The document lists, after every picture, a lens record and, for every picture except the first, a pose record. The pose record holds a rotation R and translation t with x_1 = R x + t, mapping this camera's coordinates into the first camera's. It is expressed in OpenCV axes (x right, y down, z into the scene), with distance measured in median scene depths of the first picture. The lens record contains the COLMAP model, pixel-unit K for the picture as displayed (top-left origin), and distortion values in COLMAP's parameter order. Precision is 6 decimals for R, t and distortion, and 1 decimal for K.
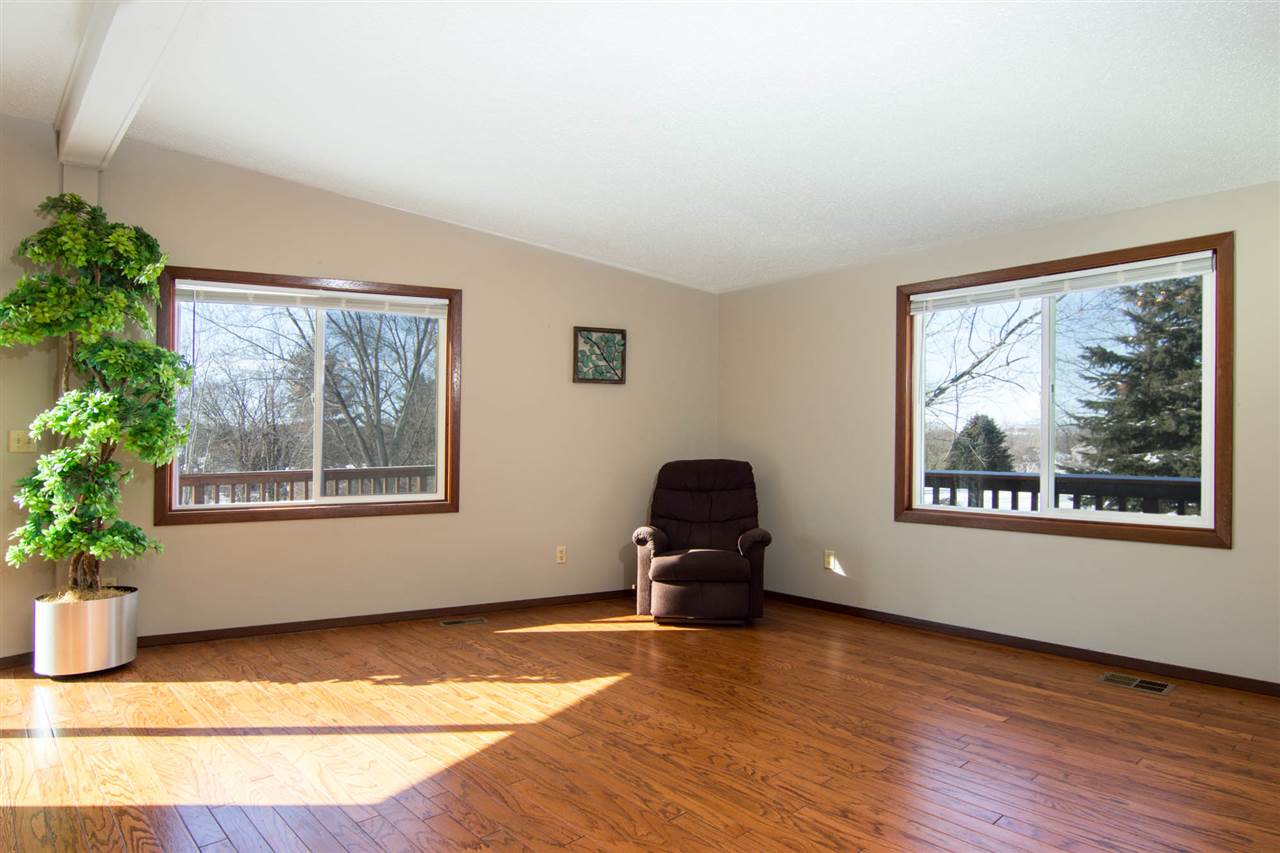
lens RADIAL K [[764.7, 0, 645.2], [0, 764.7, 435.2], [0, 0, 1]] dist [0.005138, -0.020182]
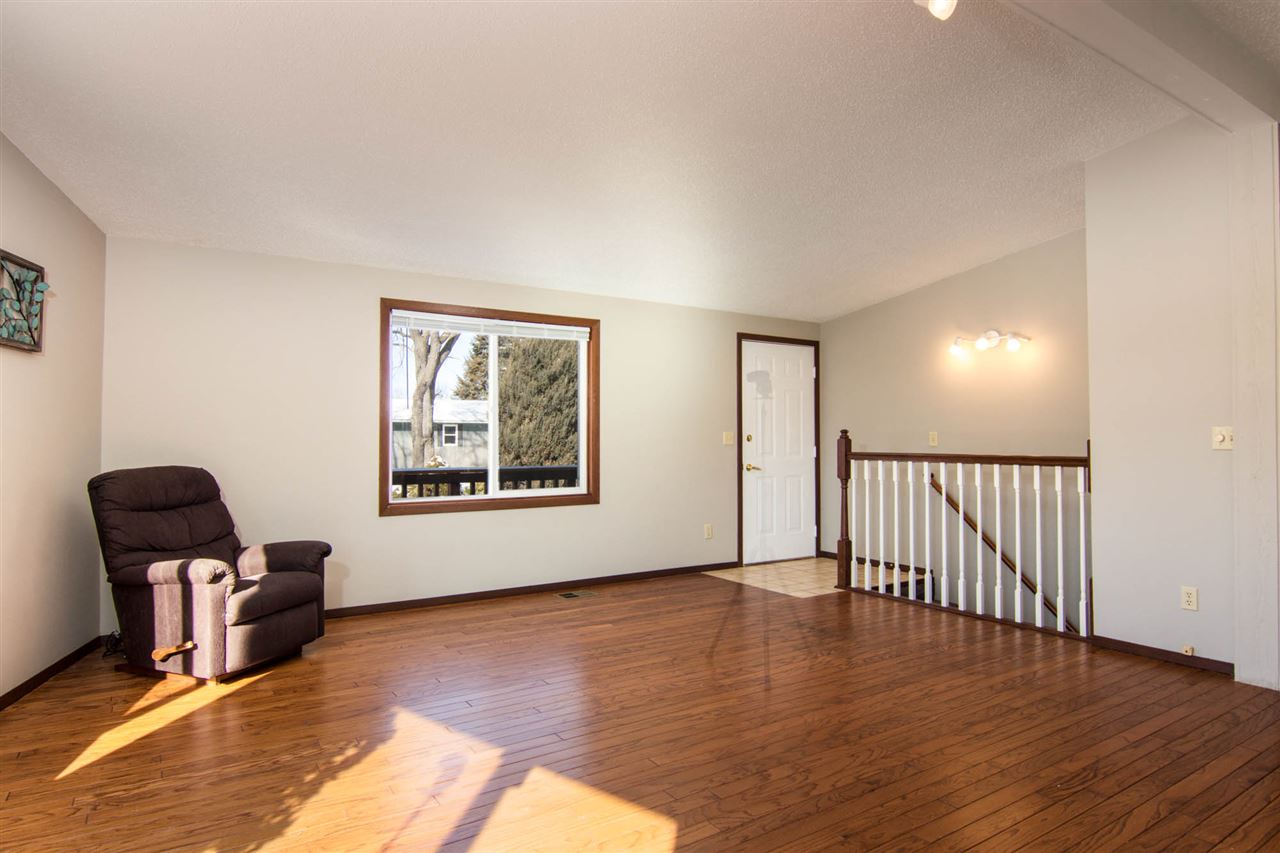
lens RADIAL K [[764.7, 0, 645.2], [0, 764.7, 435.2], [0, 0, 1]] dist [0.005138, -0.020182]
pose [[0.128355, 0.013759, 0.991633, -0.873499], [0.002862, 0.999894, -0.014244, 0.017694], [-0.991724, 0.004666, 0.128302, 0.633829]]
